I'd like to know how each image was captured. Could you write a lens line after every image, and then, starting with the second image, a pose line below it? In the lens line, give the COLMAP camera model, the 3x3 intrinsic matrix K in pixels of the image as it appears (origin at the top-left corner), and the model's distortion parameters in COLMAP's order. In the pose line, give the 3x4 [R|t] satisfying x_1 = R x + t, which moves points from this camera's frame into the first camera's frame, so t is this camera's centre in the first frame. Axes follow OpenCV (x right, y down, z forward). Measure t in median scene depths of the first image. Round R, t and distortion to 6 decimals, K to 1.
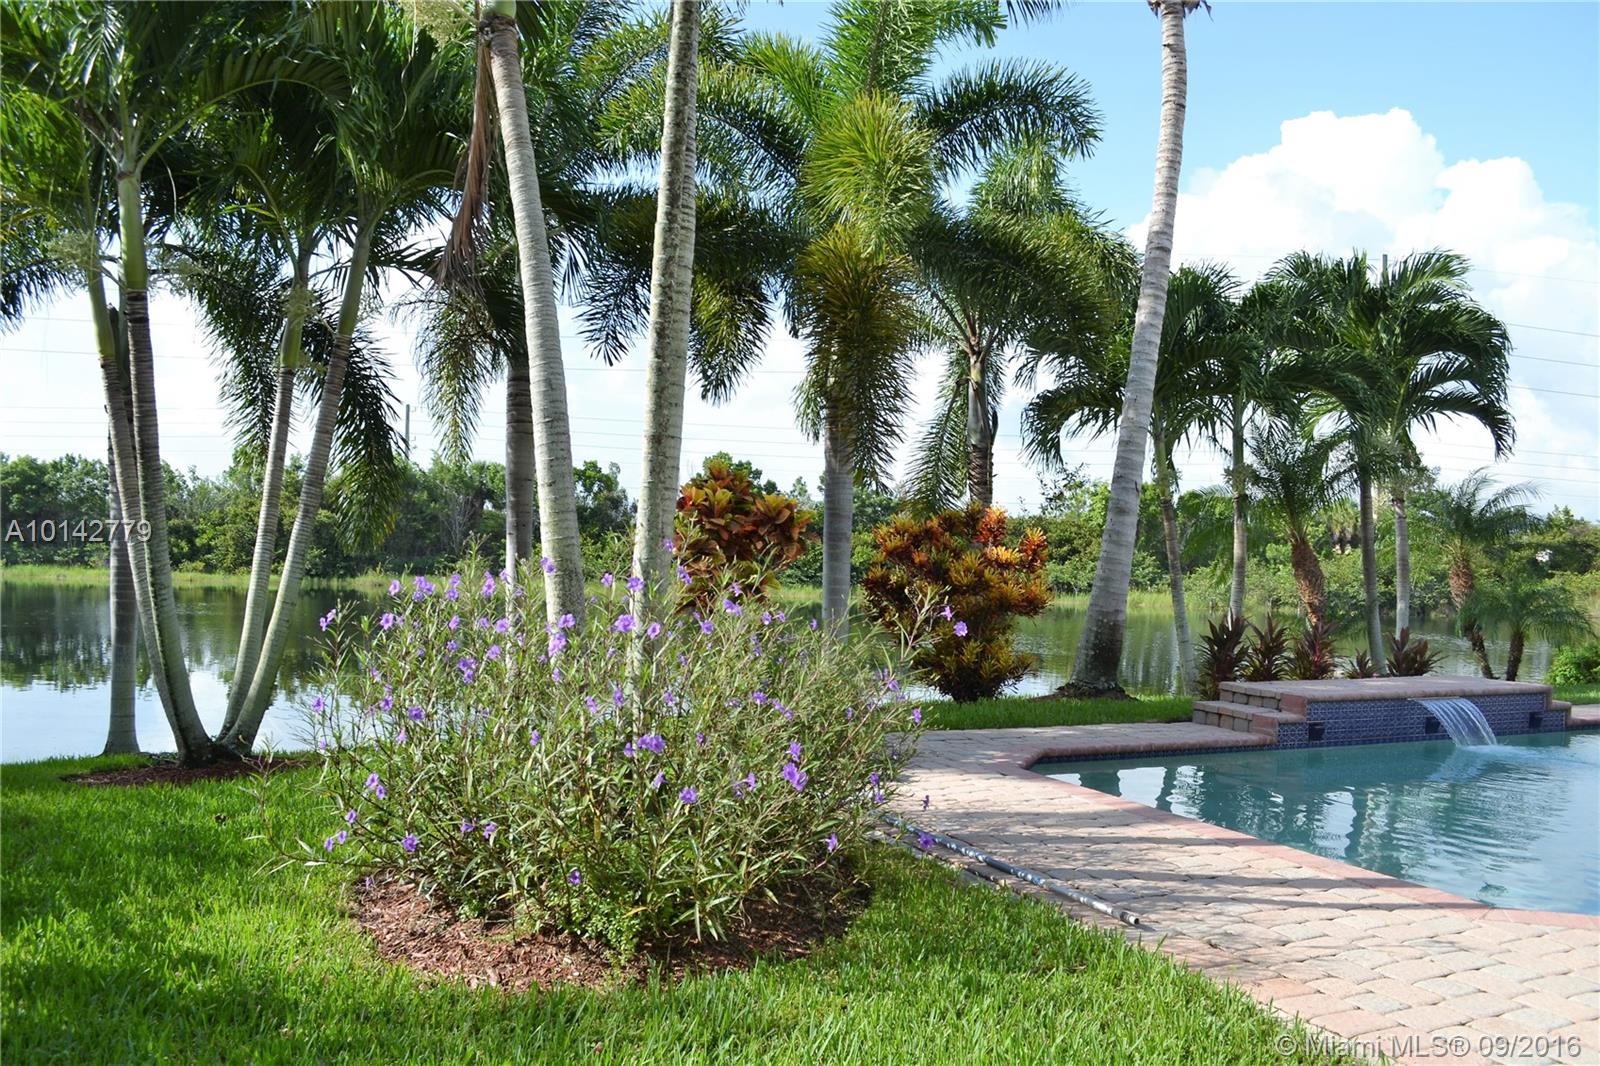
lens RADIAL K [[1283.4, 0, 769.9], [0, 1283.4, 528.3], [0, 0, 1]] dist [-0.087432, 0.009410]
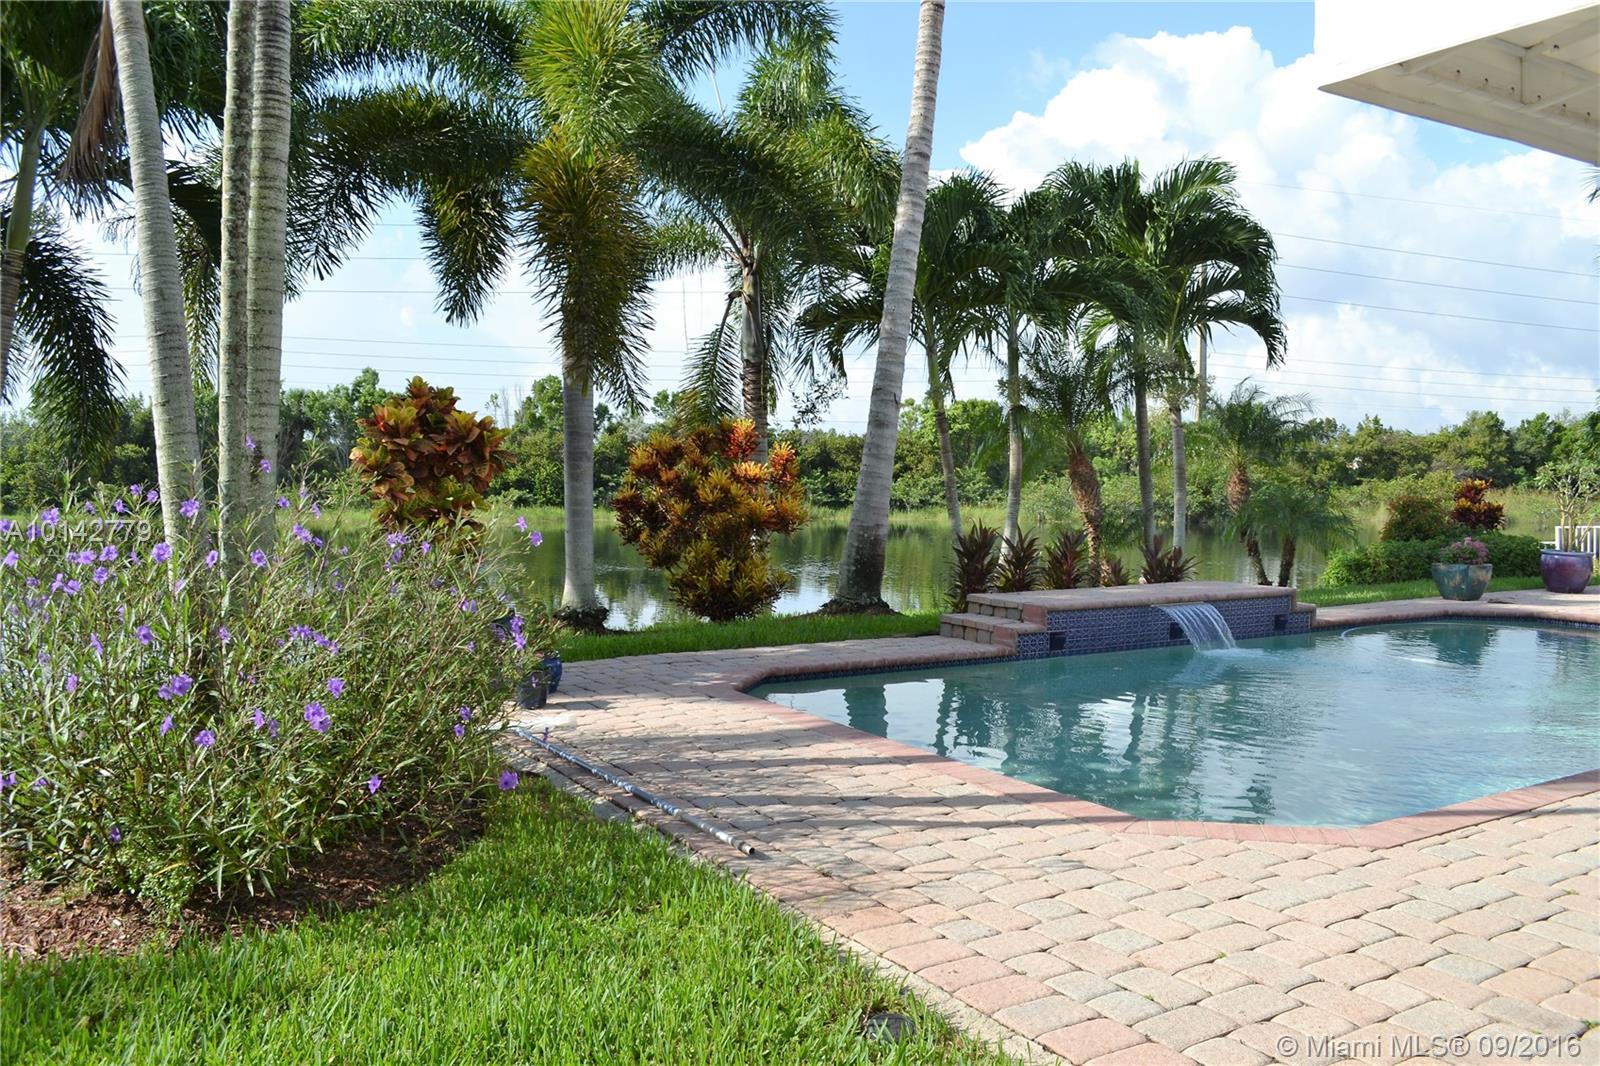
lens RADIAL K [[1283.4, 0, 792.8], [0, 1283.4, 529.7], [0, 0, 1]] dist [-0.087432, 0.009410]
pose [[0.991516, -0.029226, 0.126655, 0.080837], [0.021406, 0.997804, 0.062675, 0.004474], [-0.128209, -0.059432, 0.989965, 0.024891]]
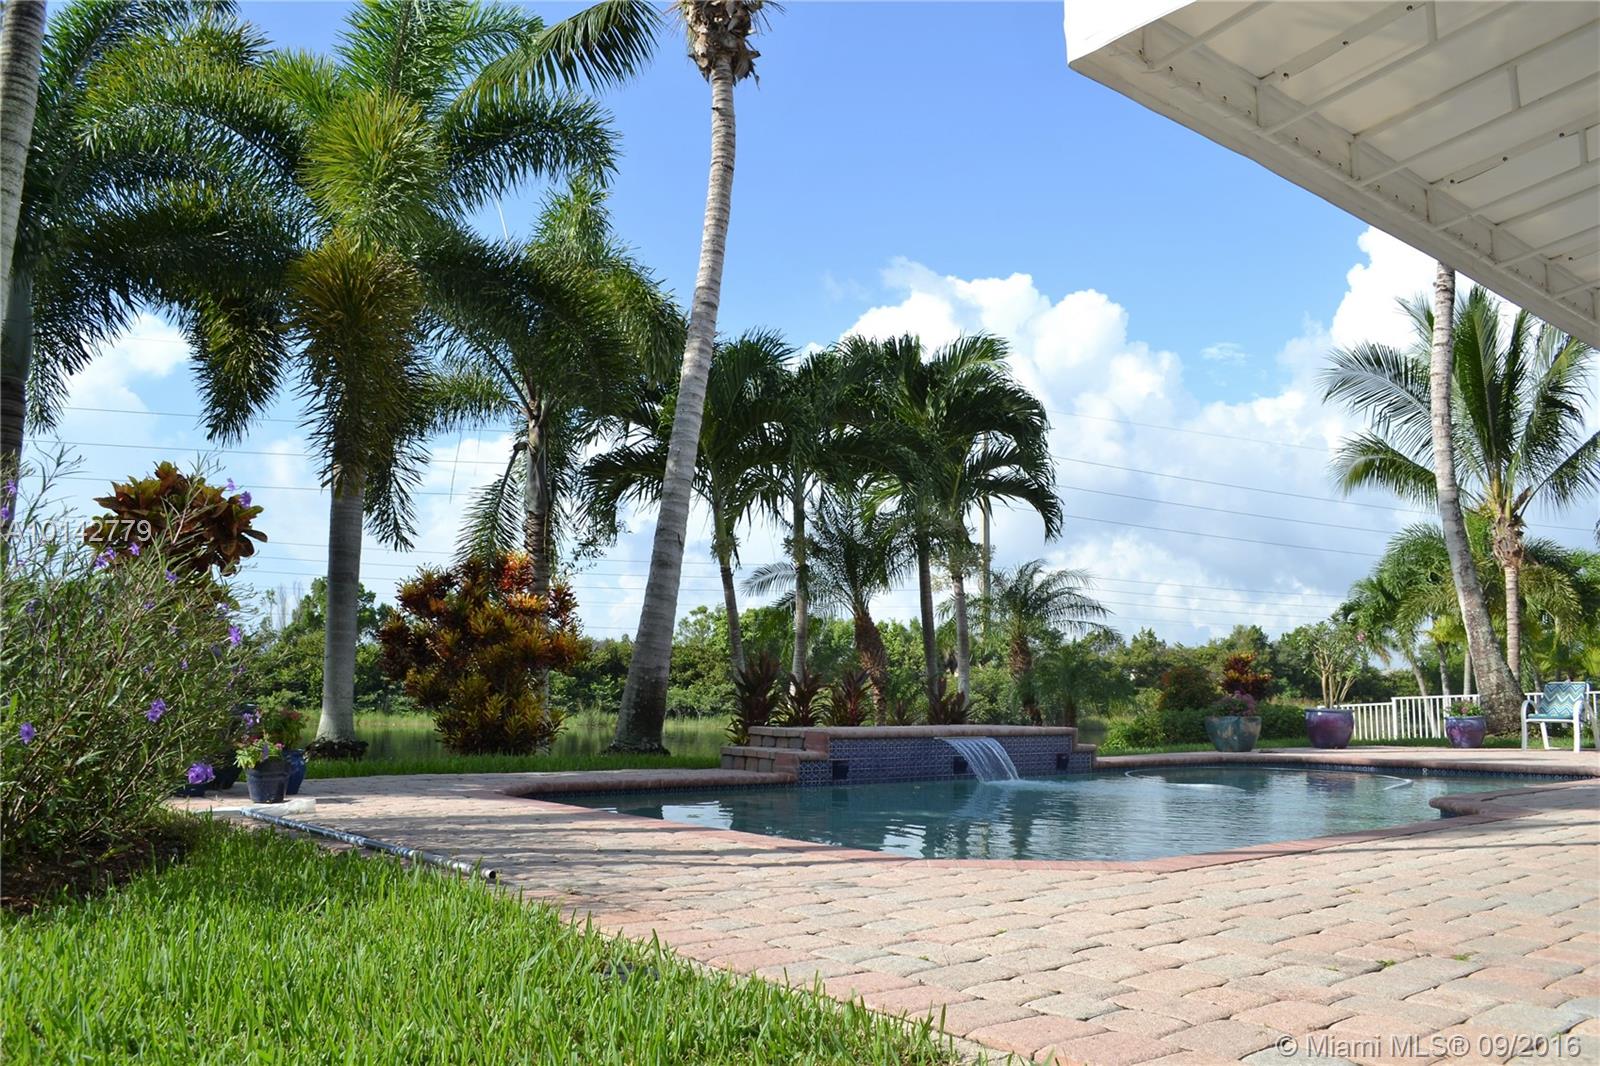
lens RADIAL K [[1283.4, 0, 797.9], [0, 1283.4, 542.7], [0, 0, 1]] dist [-0.087432, 0.009410]
pose [[0.957593, 0.017073, 0.287620, 0.093091], [0.012620, 0.994800, -0.101067, 0.069585], [-0.287849, 0.100411, 0.952397, 0.042579]]
